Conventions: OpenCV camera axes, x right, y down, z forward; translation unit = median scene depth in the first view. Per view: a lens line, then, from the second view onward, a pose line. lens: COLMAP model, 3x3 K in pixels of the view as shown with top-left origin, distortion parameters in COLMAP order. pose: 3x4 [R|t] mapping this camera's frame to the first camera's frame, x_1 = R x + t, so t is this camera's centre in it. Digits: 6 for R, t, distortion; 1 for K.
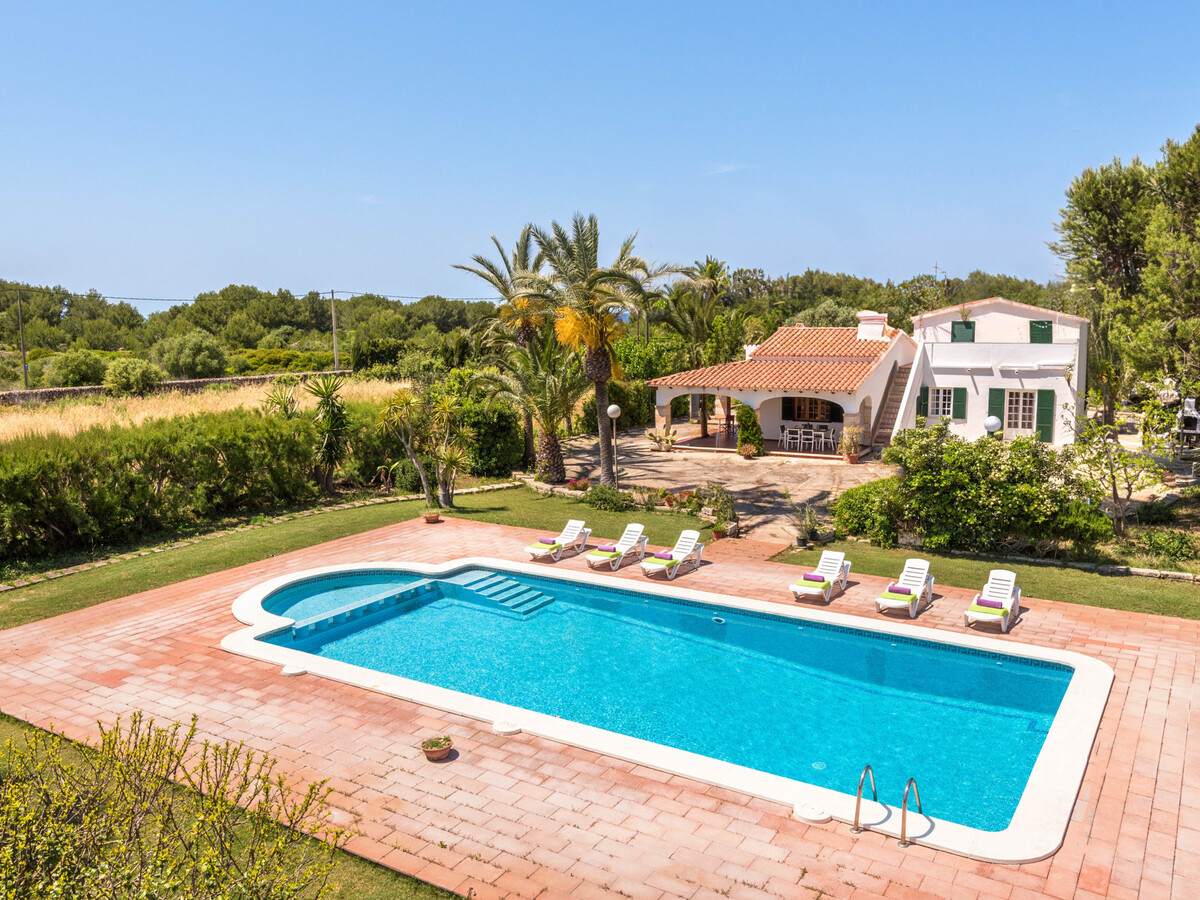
lens RADIAL K [[999.4, 0, 600.0], [0, 999.4, 450.0], [0, 0, 1]] dist [-0.002932, 0.000080]
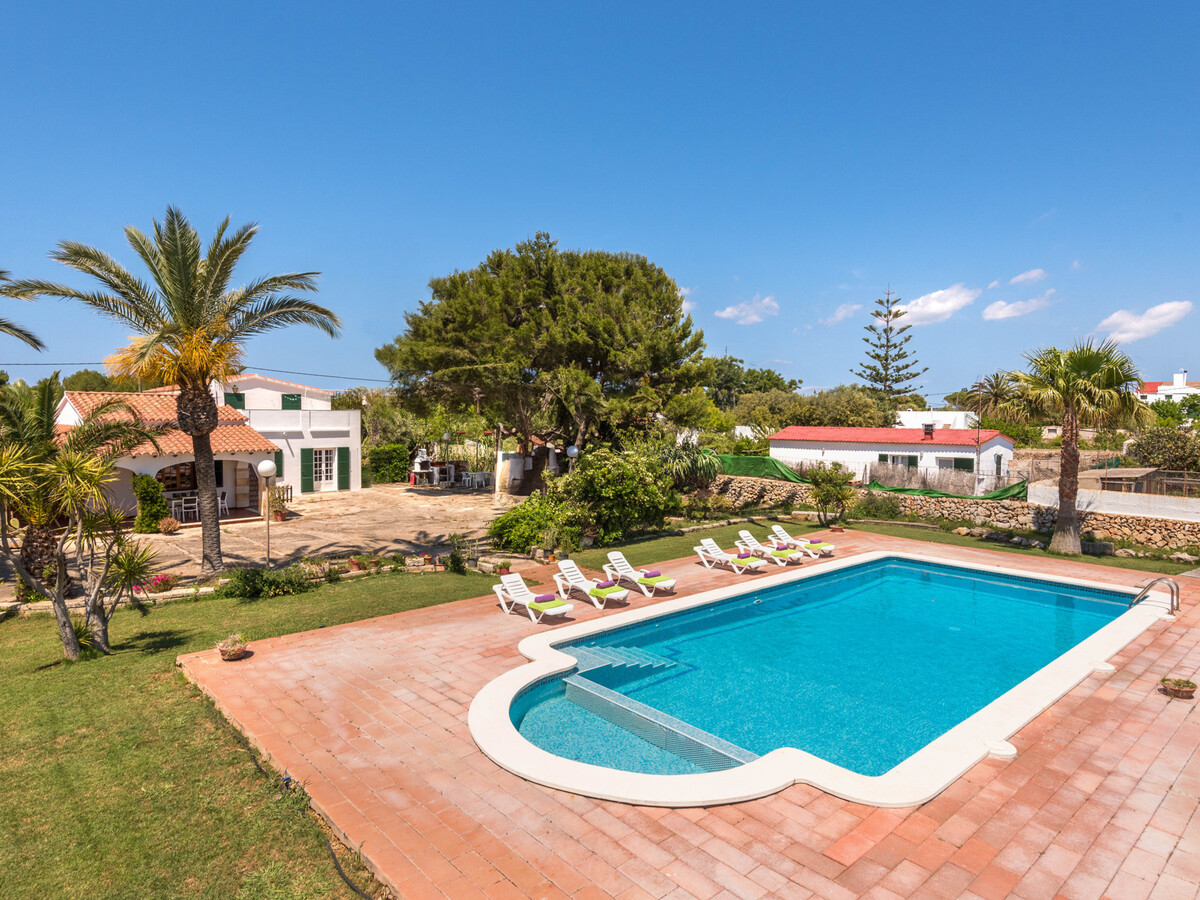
lens RADIAL K [[754.2, 0, 600.0], [0, 754.2, 450.0], [0, 0, 1]] dist [0.001609, -0.001613]
pose [[0.264023, -0.041273, 0.963633, -0.792765], [0.139139, 0.990264, 0.004292, -0.035248], [-0.954428, 0.132946, 0.267195, 0.961937]]
